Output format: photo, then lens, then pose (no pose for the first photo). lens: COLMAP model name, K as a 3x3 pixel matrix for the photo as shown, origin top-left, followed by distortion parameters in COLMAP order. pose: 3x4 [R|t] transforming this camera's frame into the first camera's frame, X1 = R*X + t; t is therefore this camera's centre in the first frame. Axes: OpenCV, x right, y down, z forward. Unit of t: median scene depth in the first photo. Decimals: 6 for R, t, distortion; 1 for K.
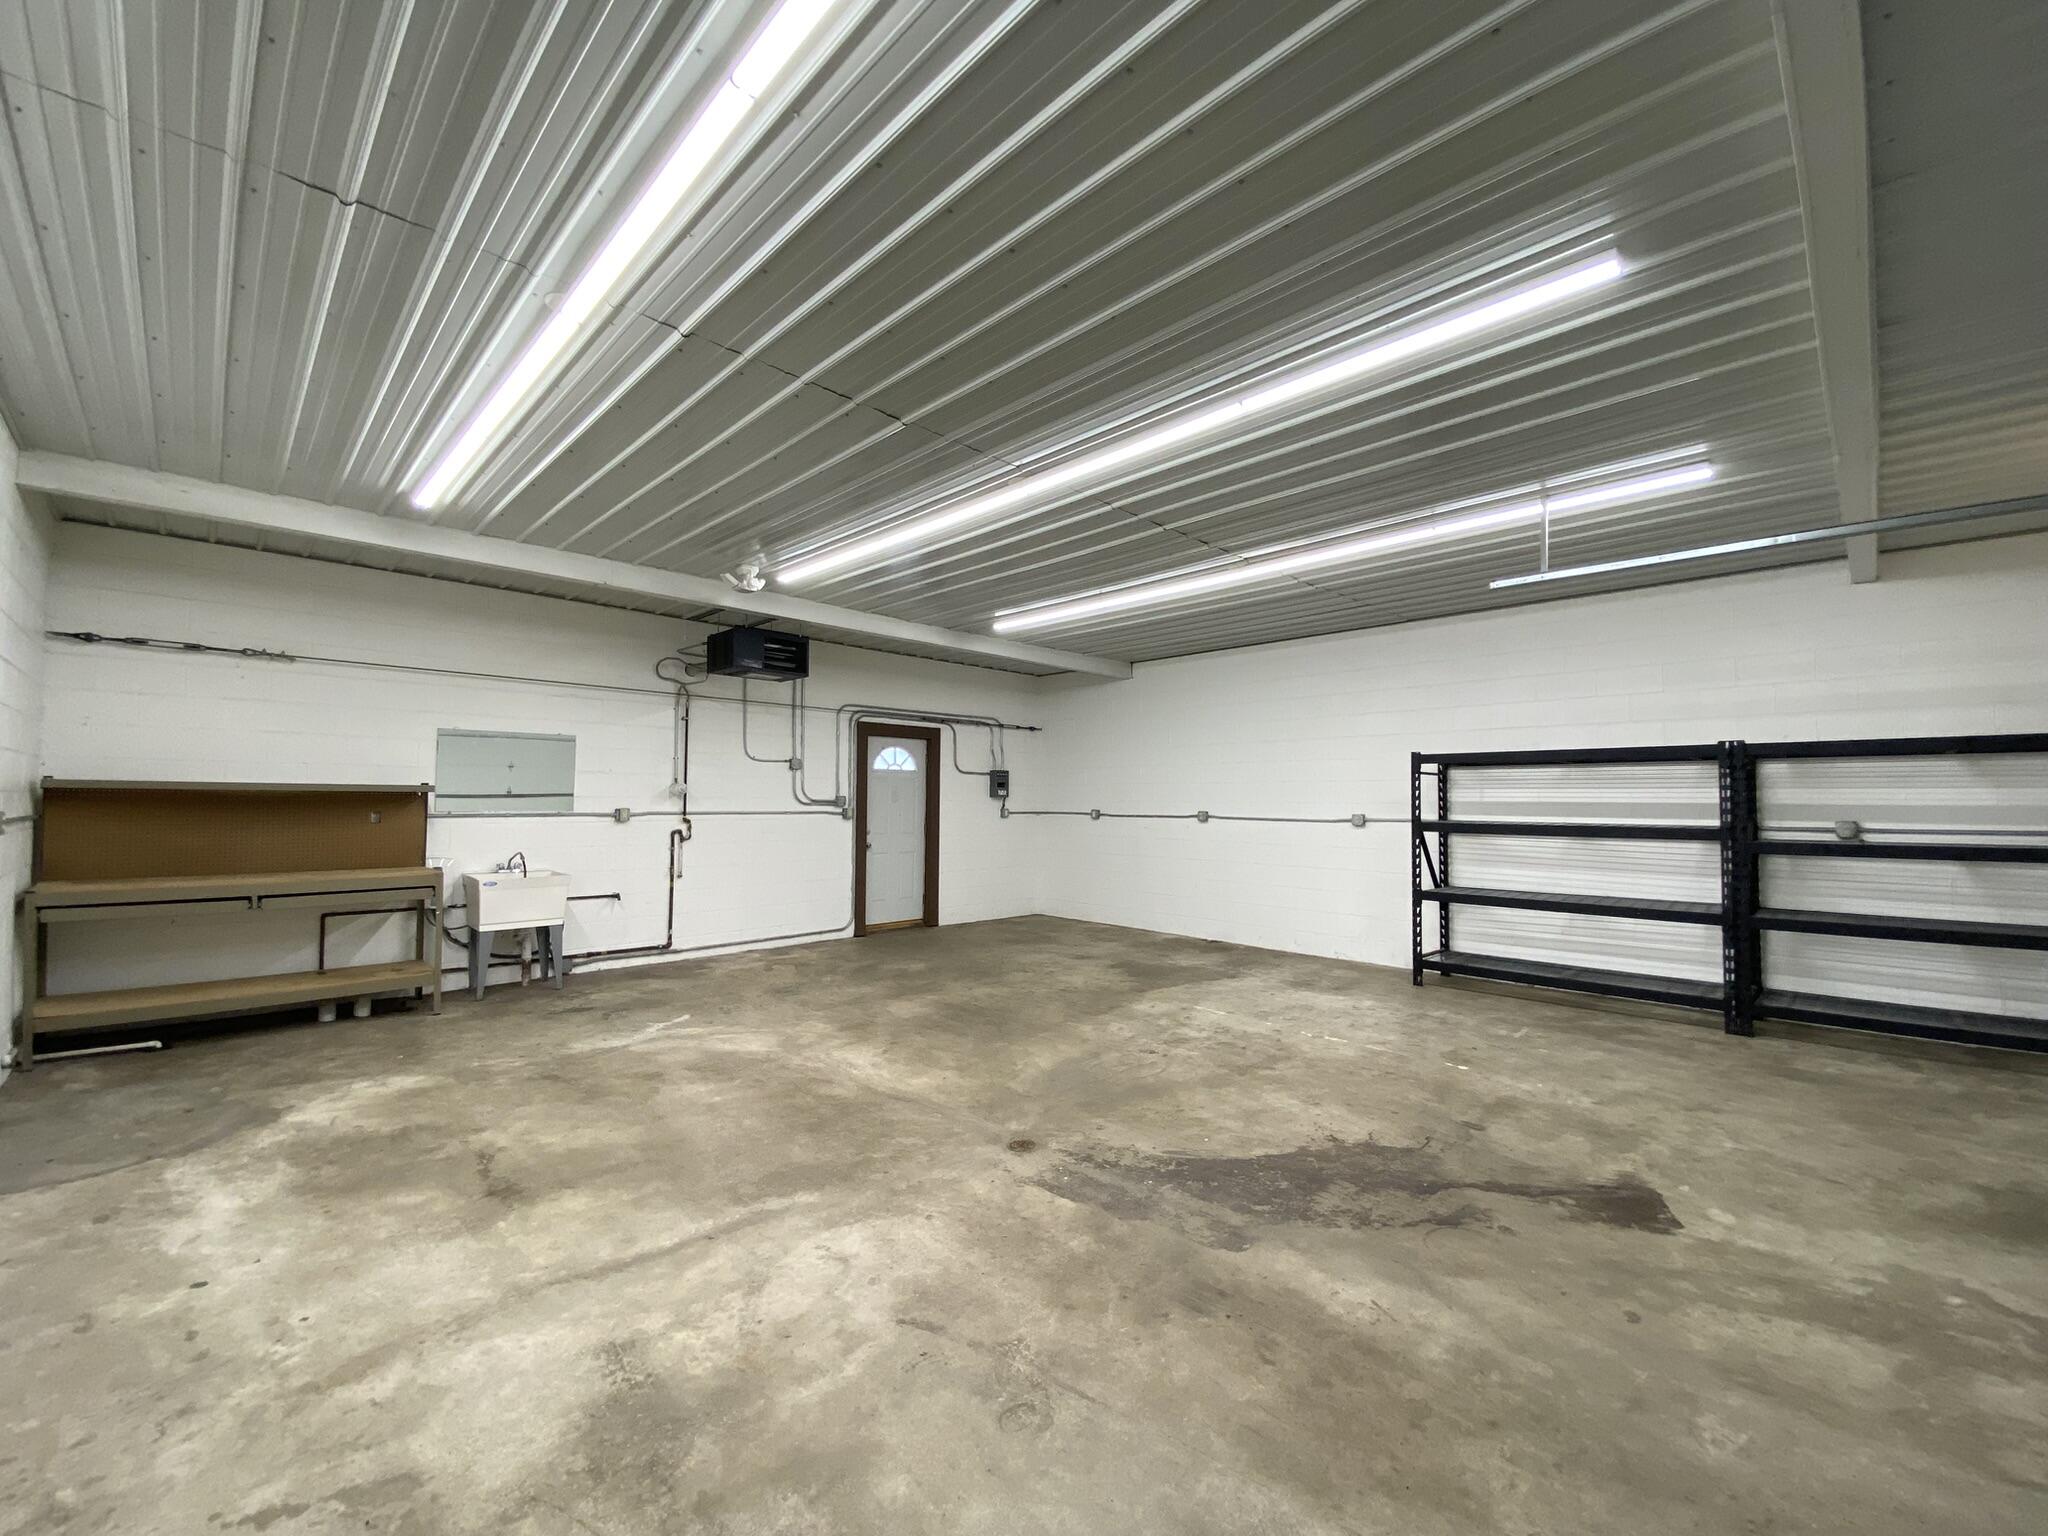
lens RADIAL K [[834.6, 0, 1019.3], [0, 834.6, 770.3], [0, 0, 1]] dist [0.012374, -0.016100]
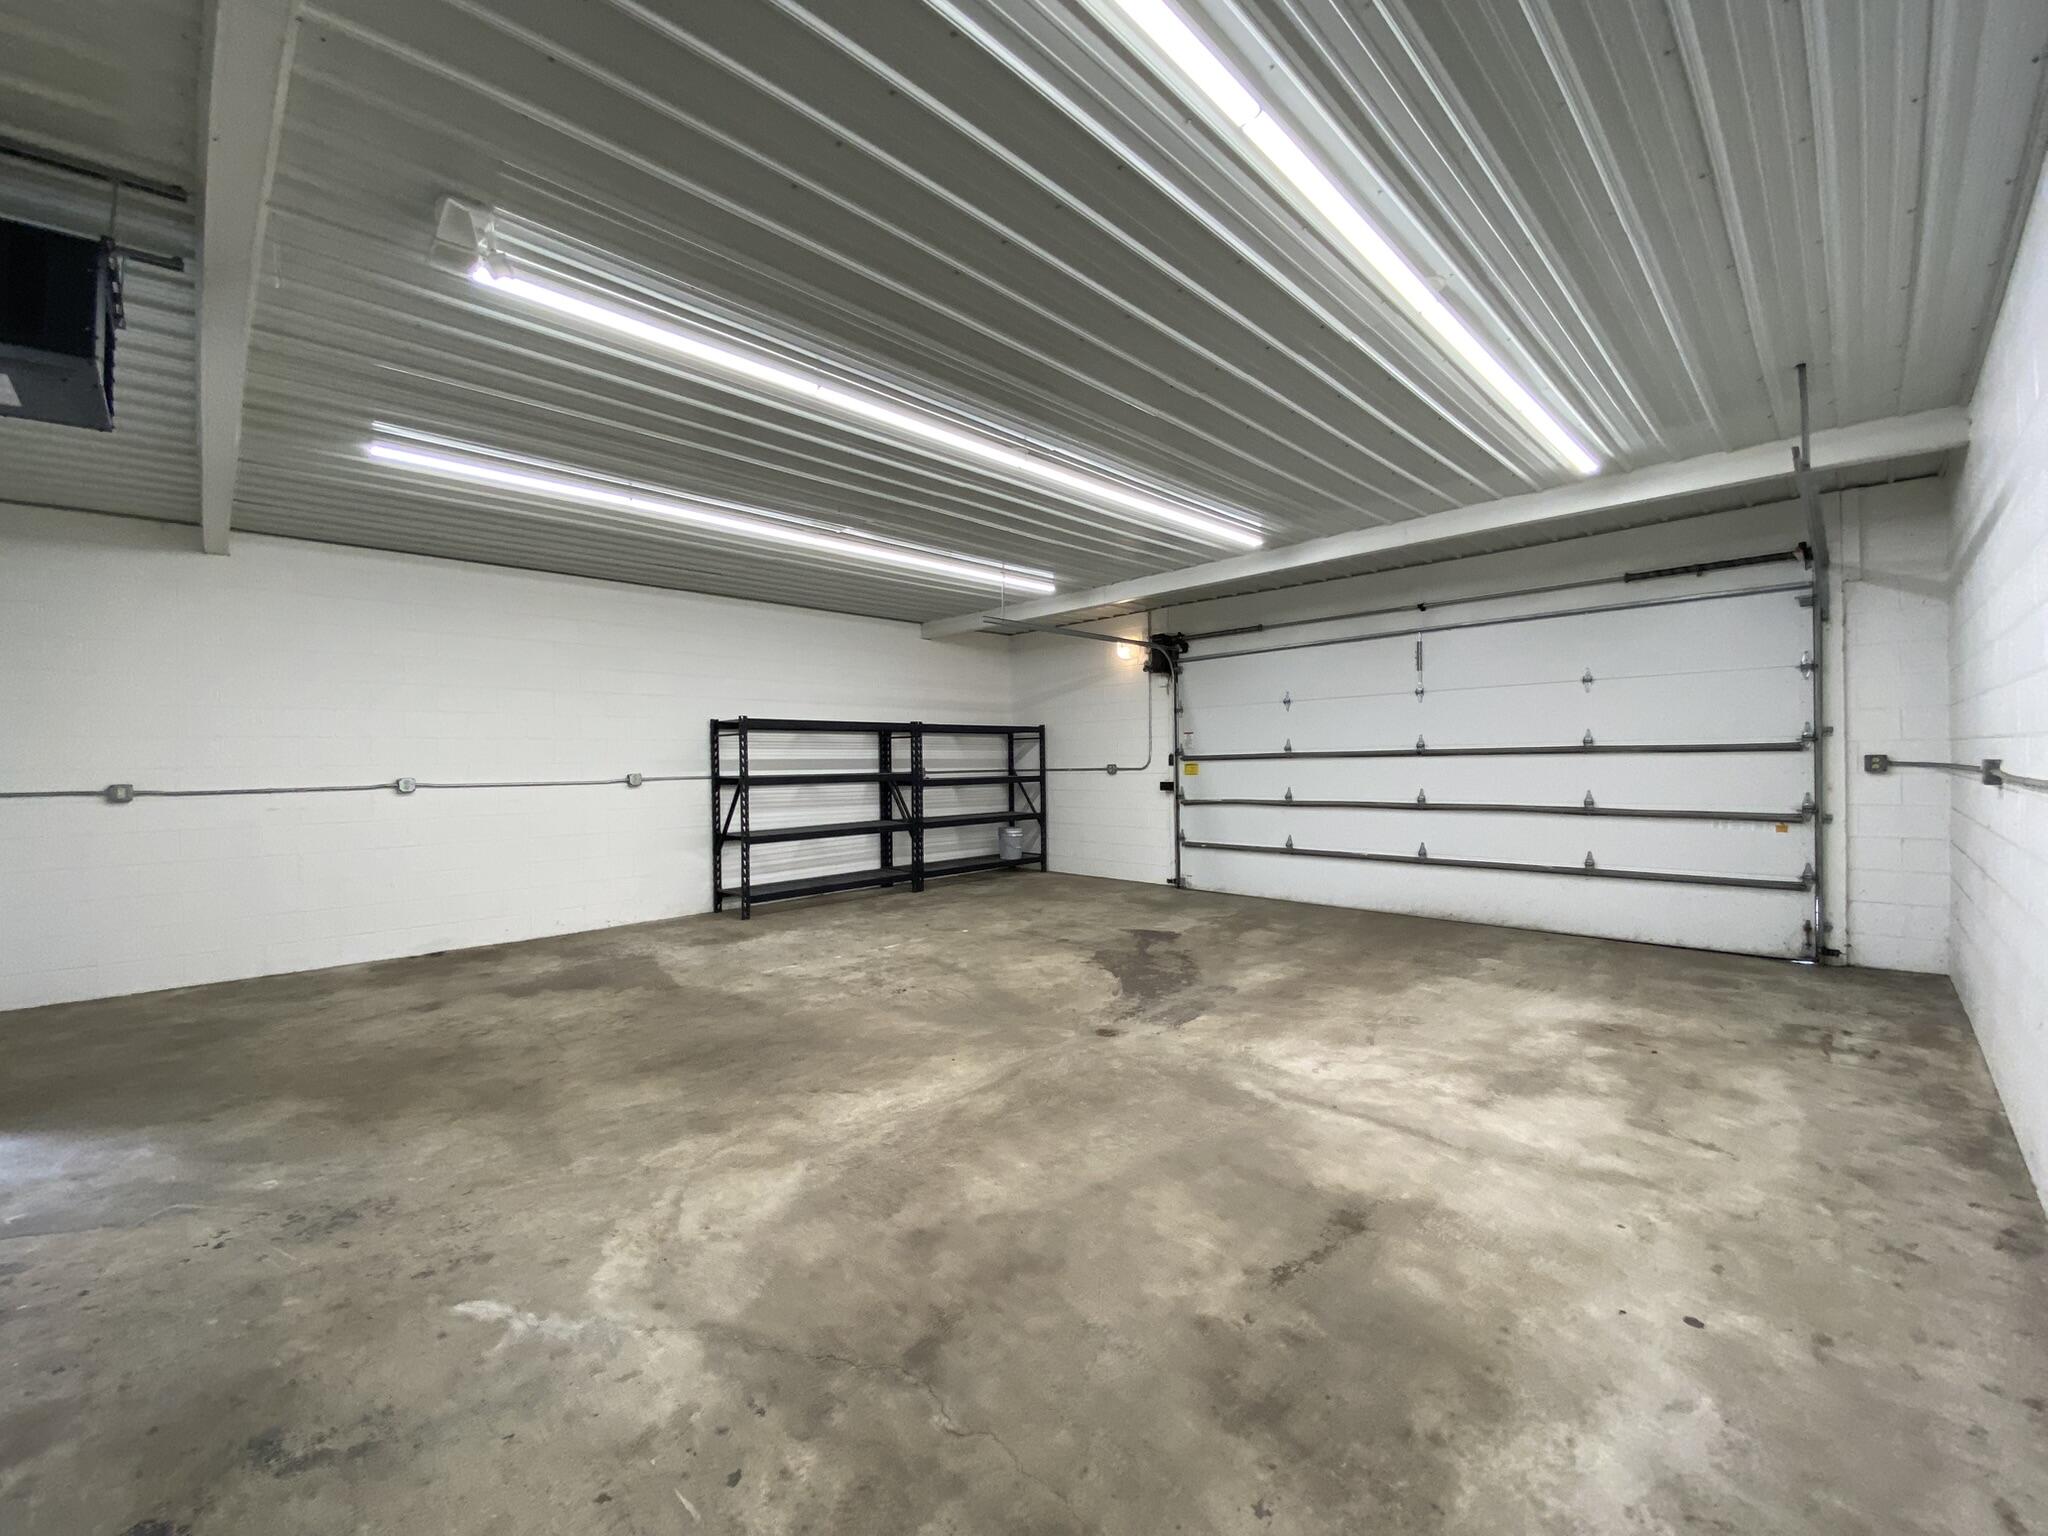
lens RADIAL K [[834.6, 0, 1021.8], [0, 834.6, 760.9], [0, 0, 1]] dist [0.012374, -0.016100]
pose [[-0.010173, -0.010288, 0.999895, -1.241806], [-0.018540, 0.999777, 0.010098, 0.034924], [-0.999776, -0.018435, -0.010362, 1.155426]]
